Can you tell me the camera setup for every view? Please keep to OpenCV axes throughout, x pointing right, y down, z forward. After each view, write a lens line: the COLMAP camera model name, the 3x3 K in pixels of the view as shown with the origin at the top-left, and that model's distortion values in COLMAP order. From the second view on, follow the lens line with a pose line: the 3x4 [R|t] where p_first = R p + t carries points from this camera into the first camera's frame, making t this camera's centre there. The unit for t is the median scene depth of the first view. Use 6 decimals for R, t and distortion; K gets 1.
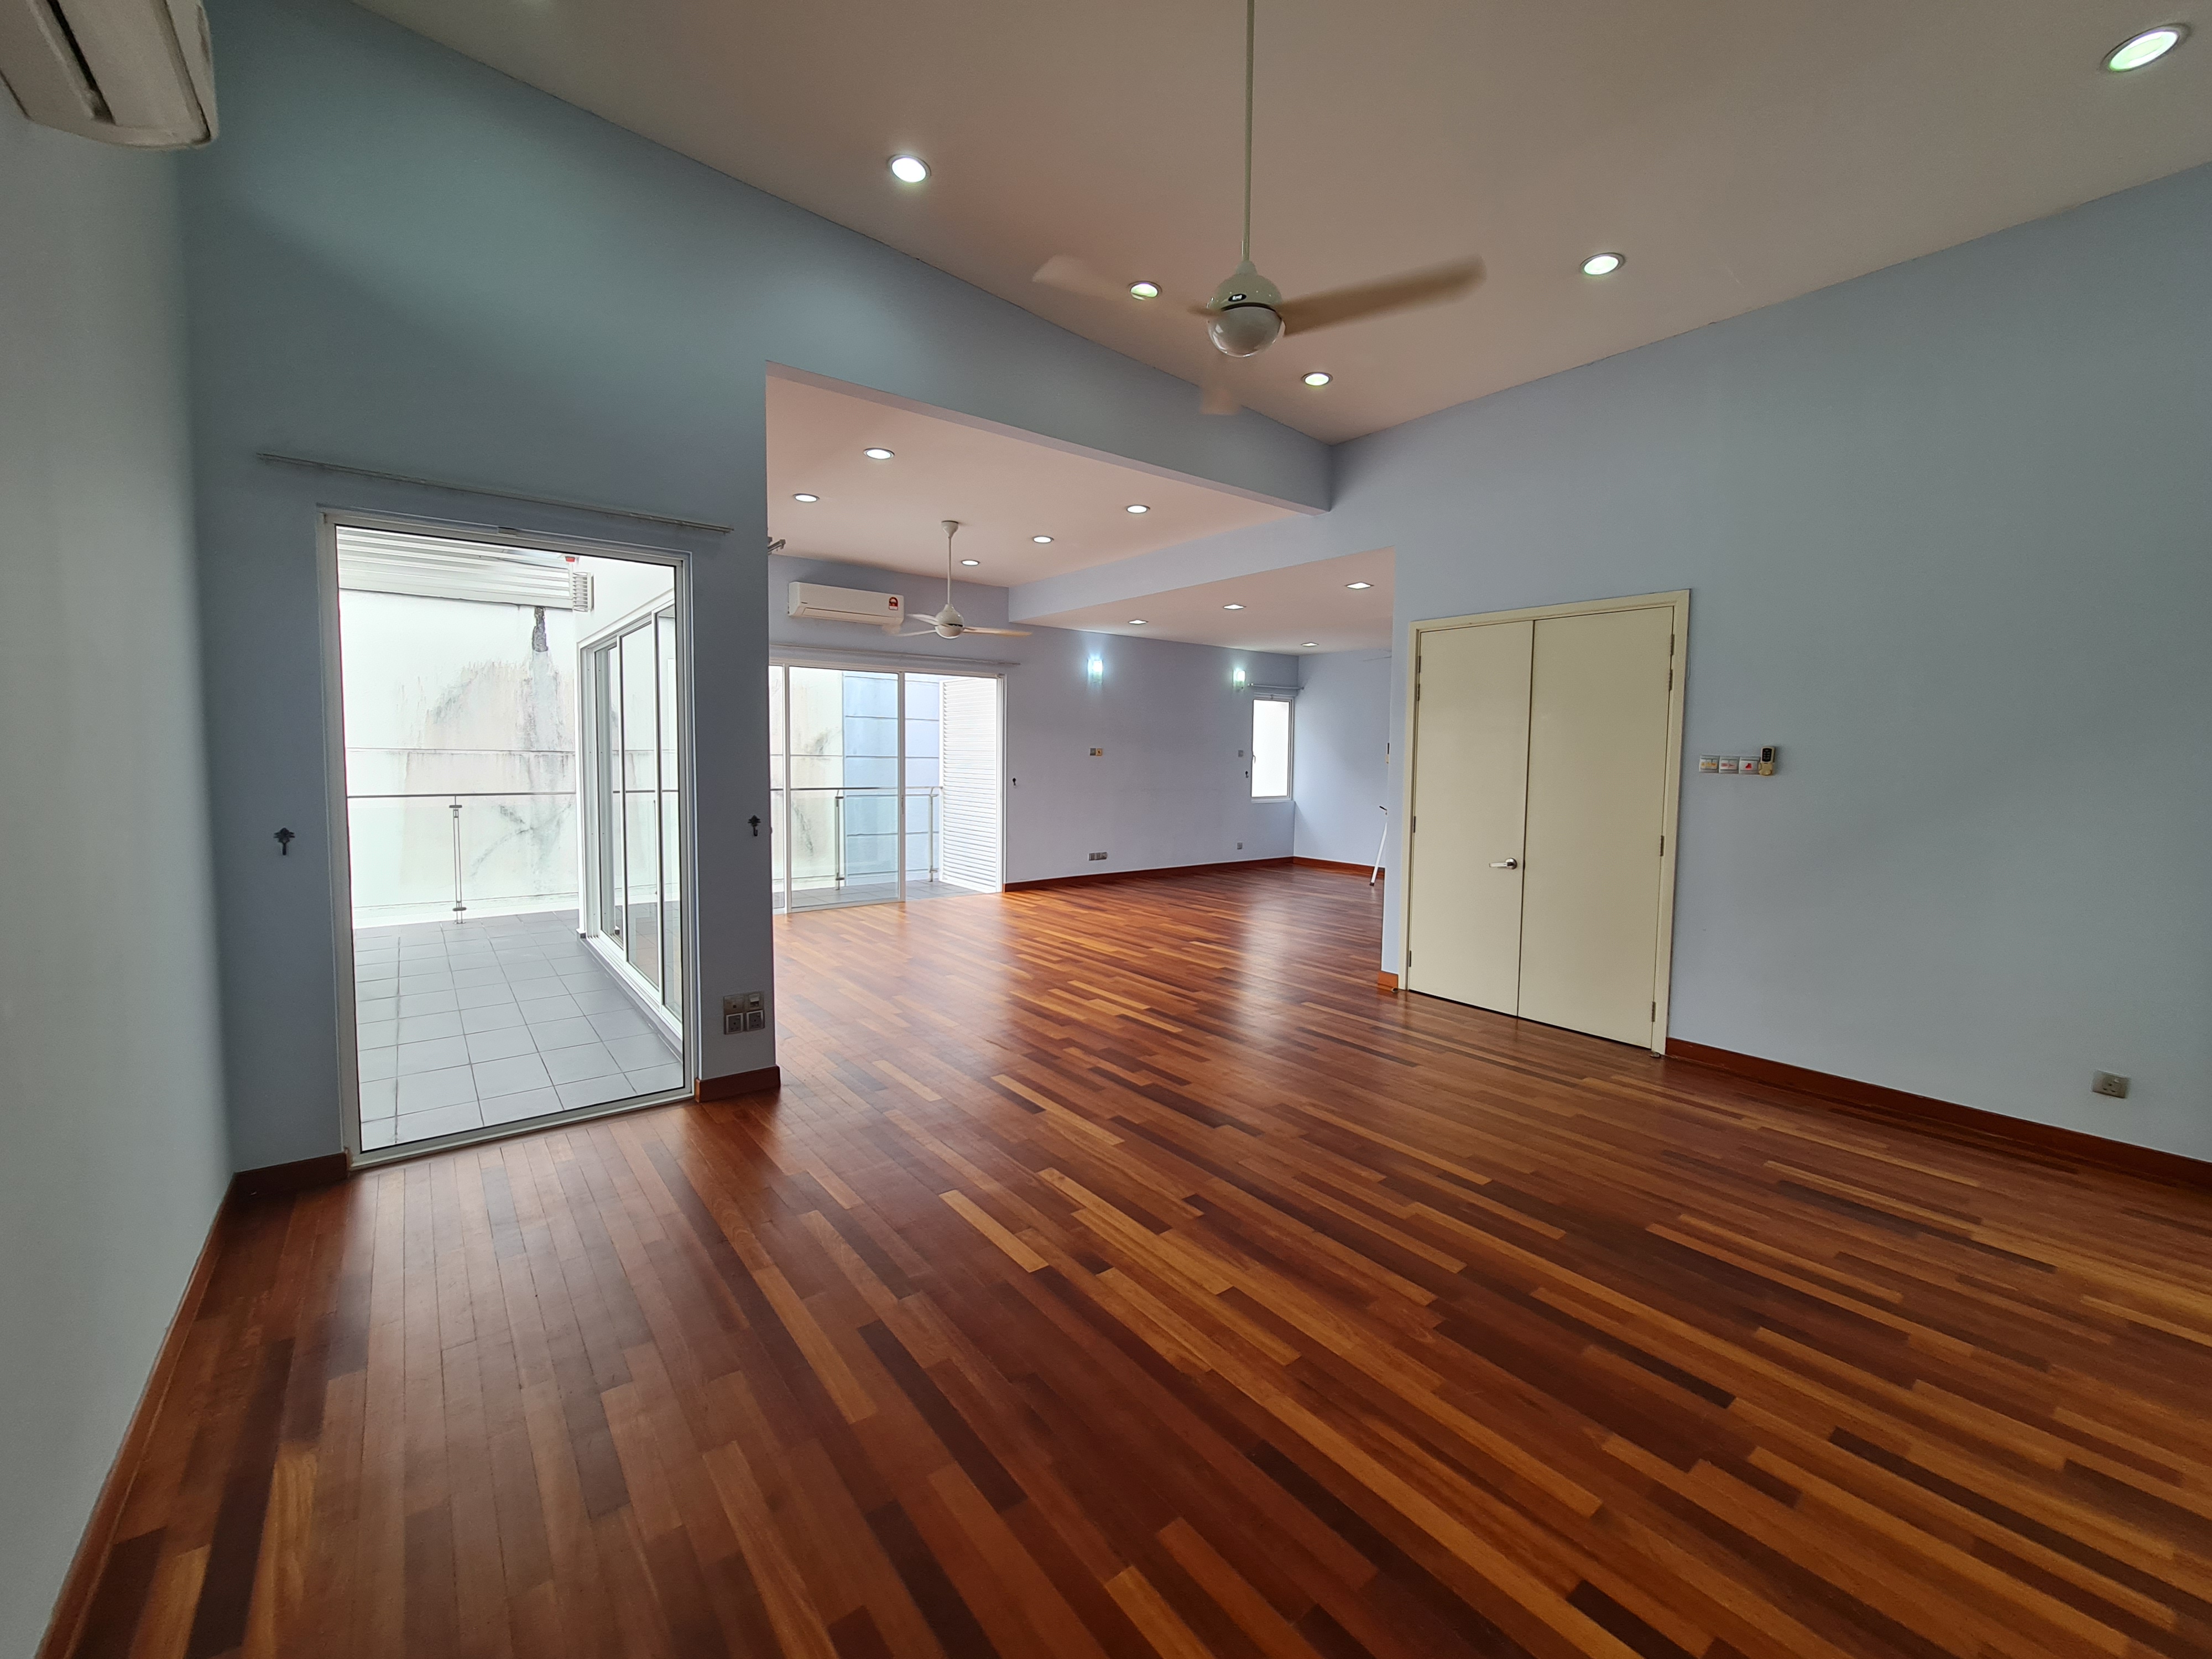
lens RADIAL K [[901.5, 0, 1100.3], [0, 901.5, 819.5], [0, 0, 1]] dist [0.001585, -0.001551]
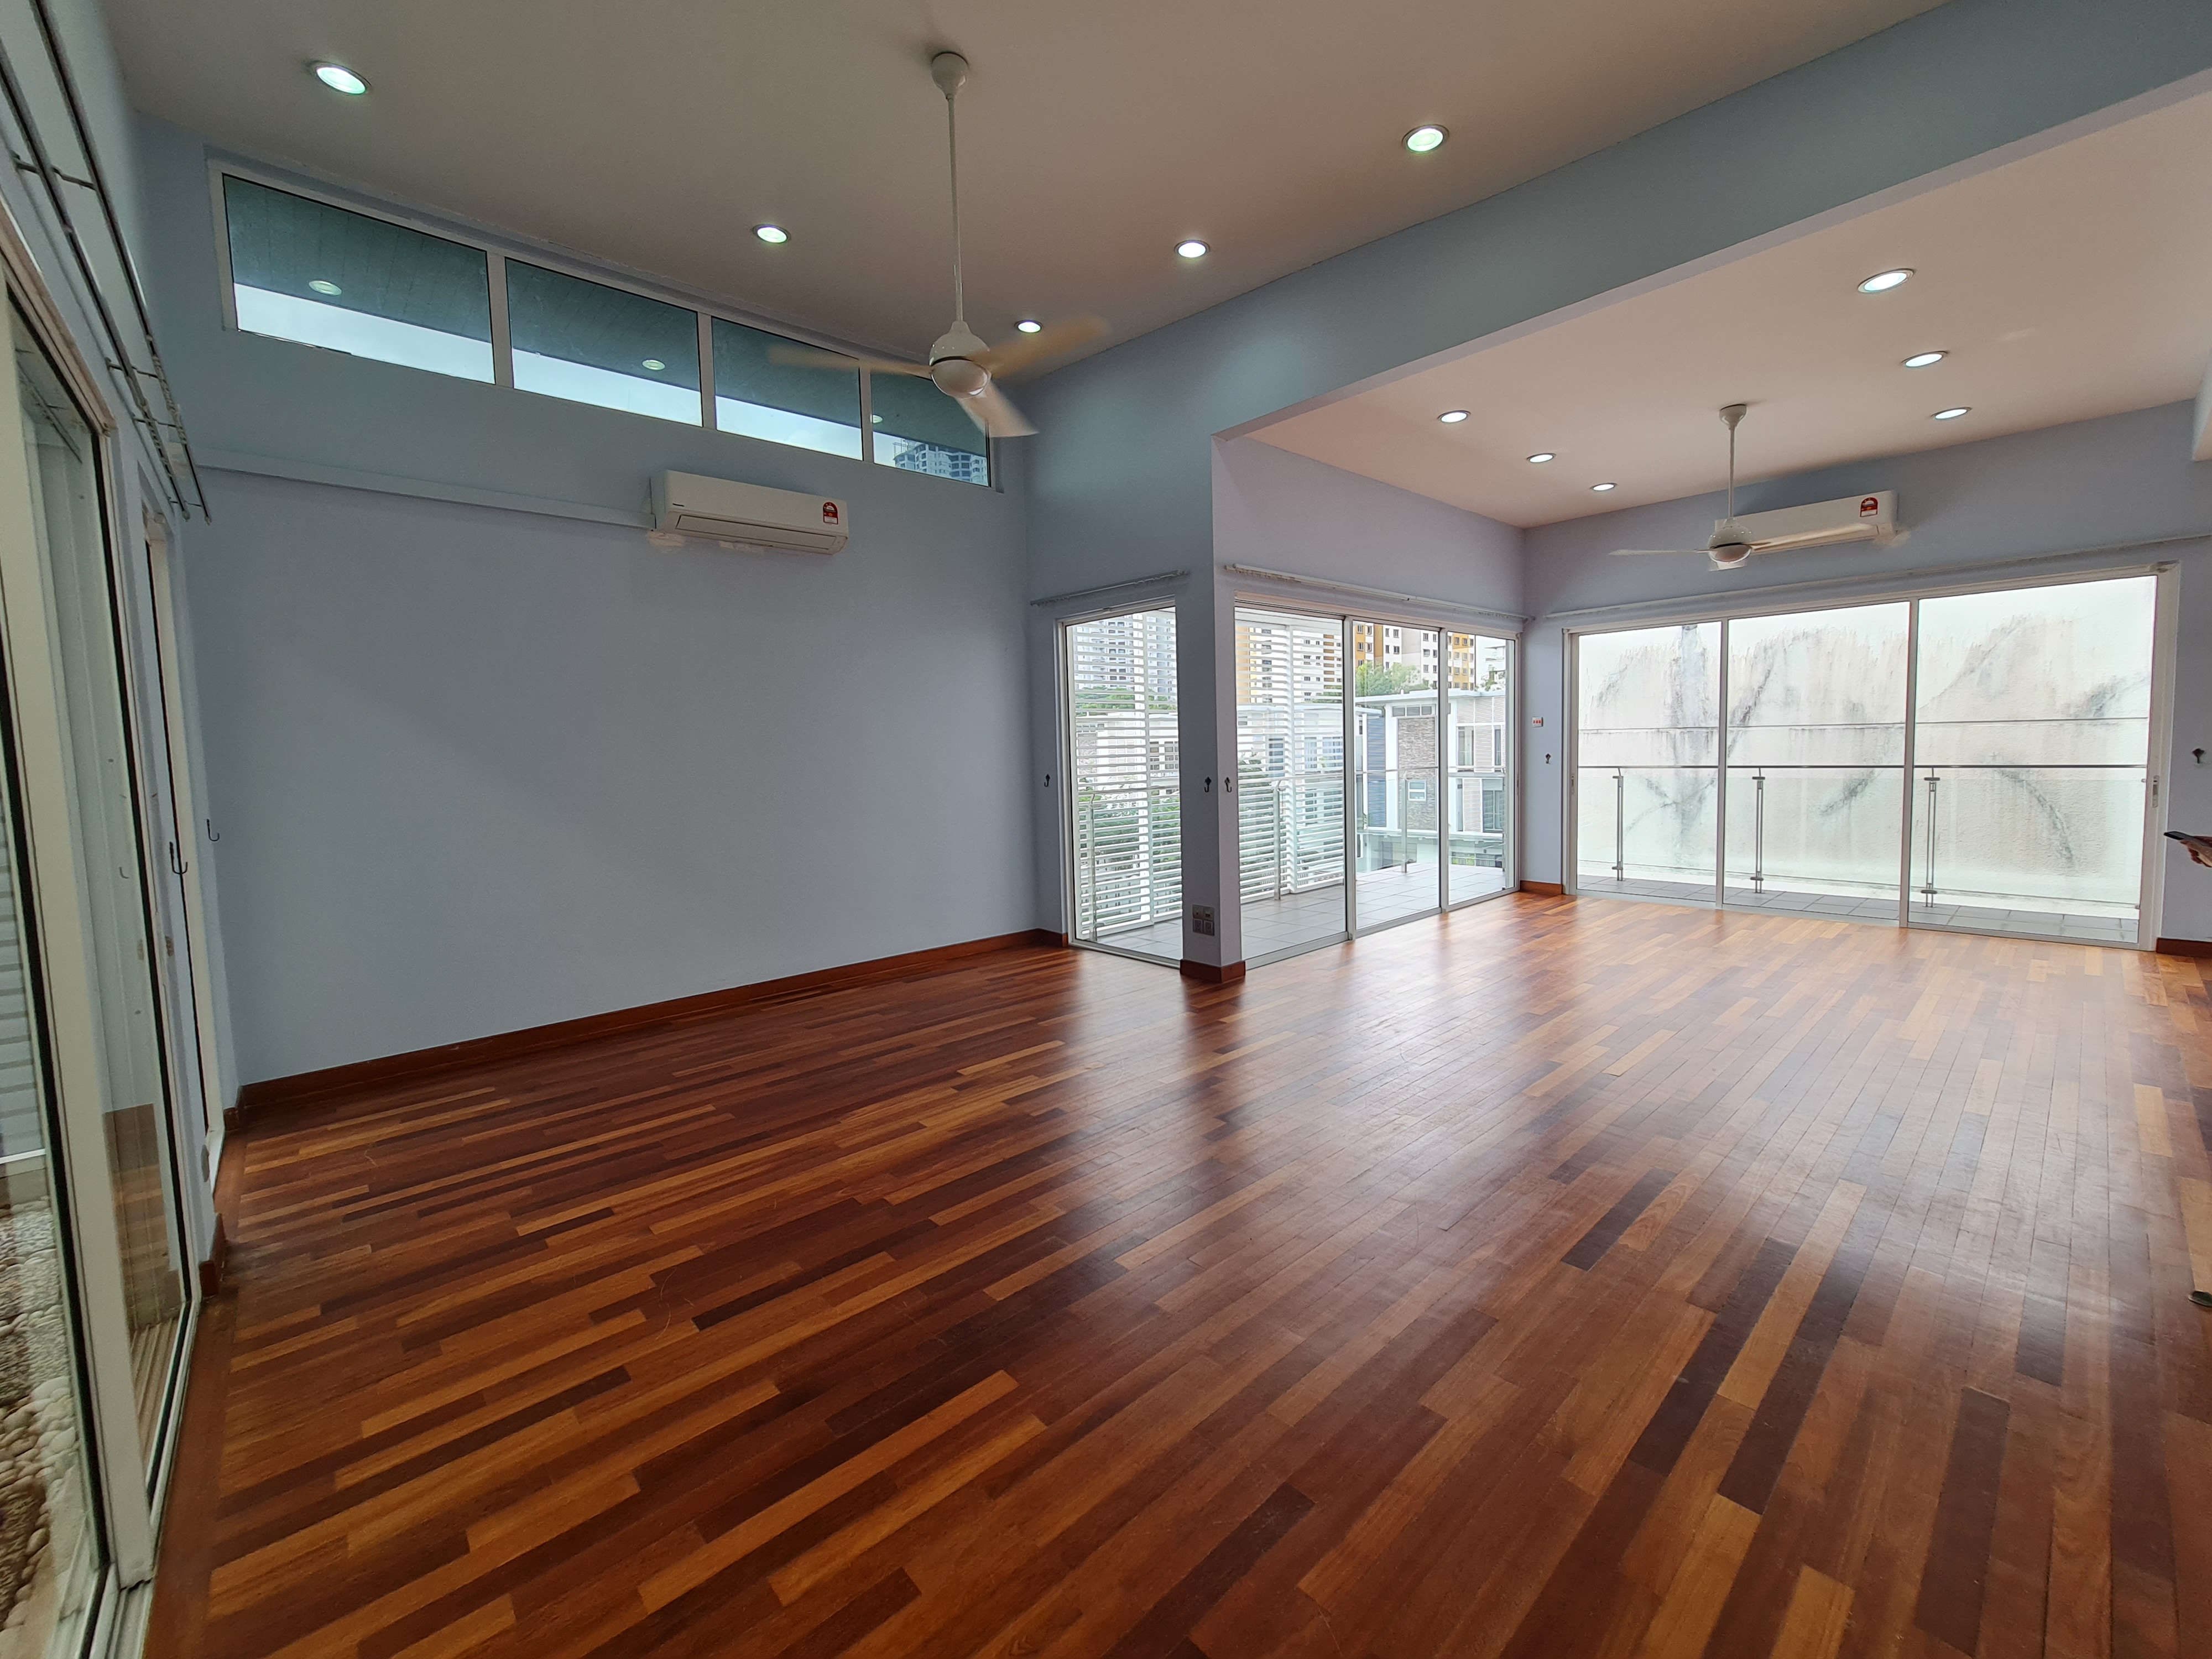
lens RADIAL K [[901.5, 0, 1122.7], [0, 901.5, 815.1], [0, 0, 1]] dist [0.001585, -0.001551]
pose [[0.087800, 0.062762, -0.994159, 0.371184], [-0.045744, 0.997214, 0.058915, -0.008275], [0.995087, 0.040304, 0.090426, 0.290883]]
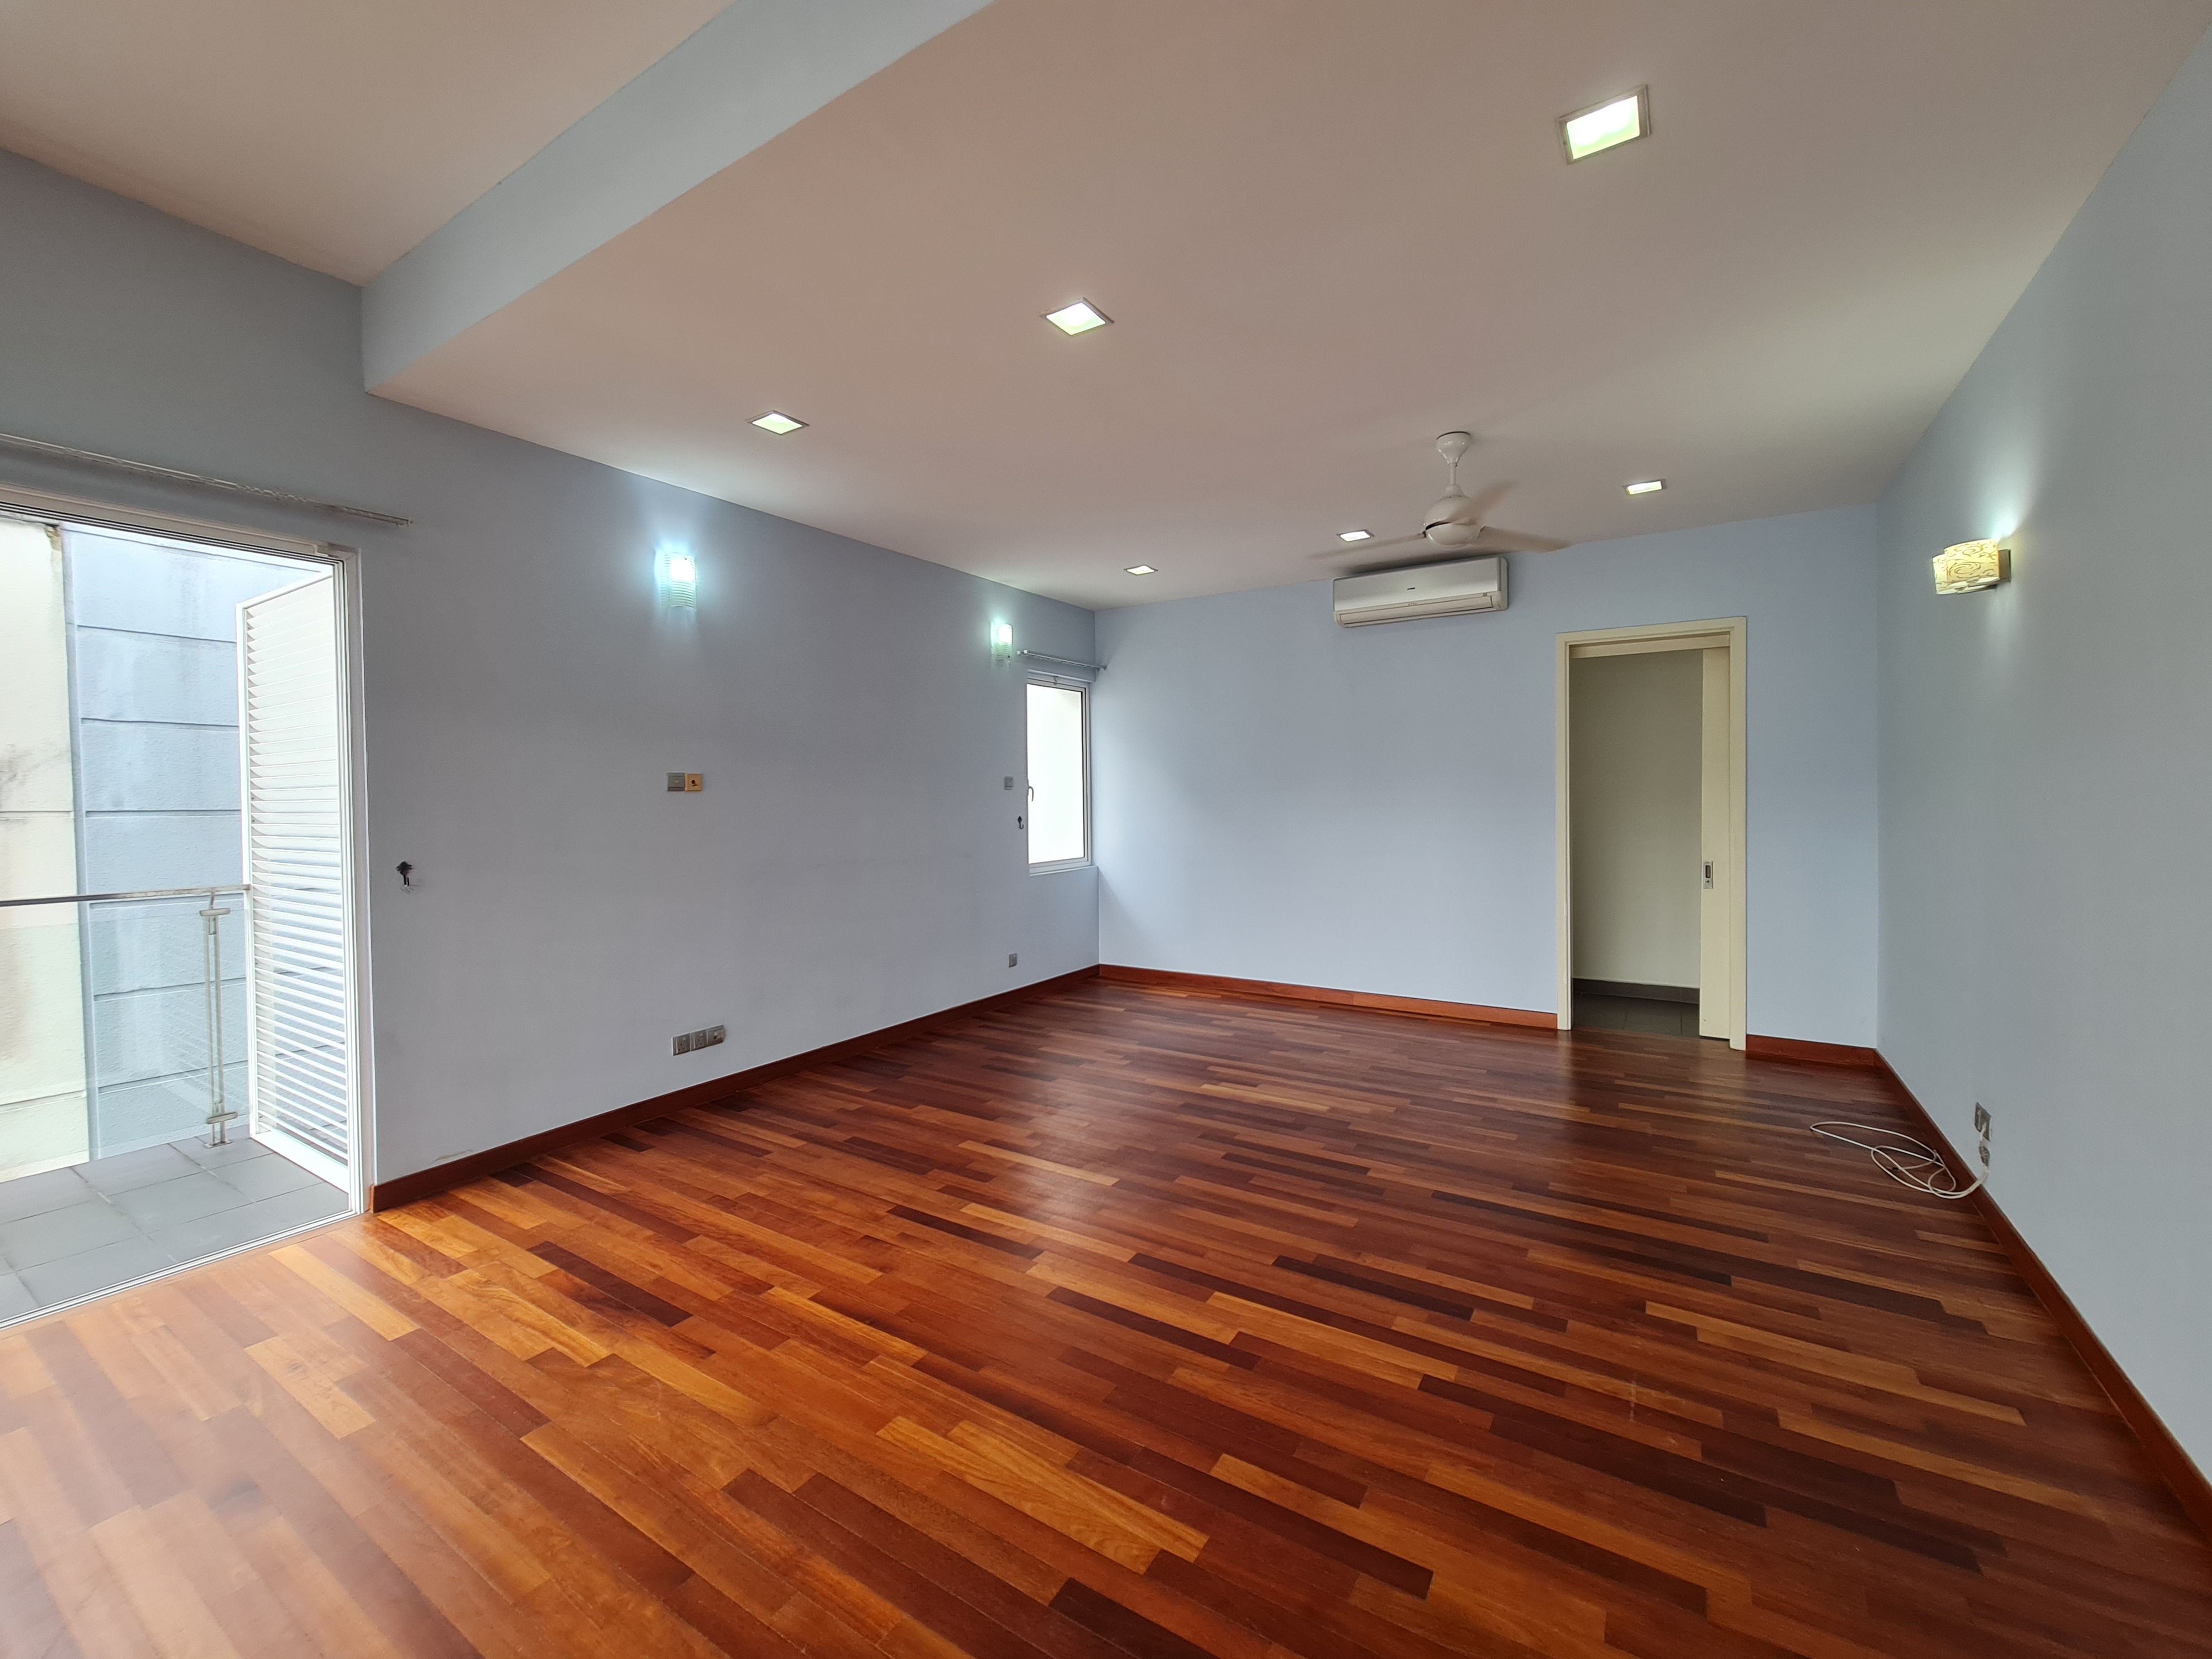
lens RADIAL K [[901.5, 0, 1106.2], [0, 901.5, 801.3], [0, 0, 1]] dist [0.001585, -0.001551]
pose [[0.939220, -0.027458, 0.342216, 0.034242], [0.049949, 0.997119, -0.057081, -0.034638], [-0.339663, 0.070705, 0.937886, 0.564018]]
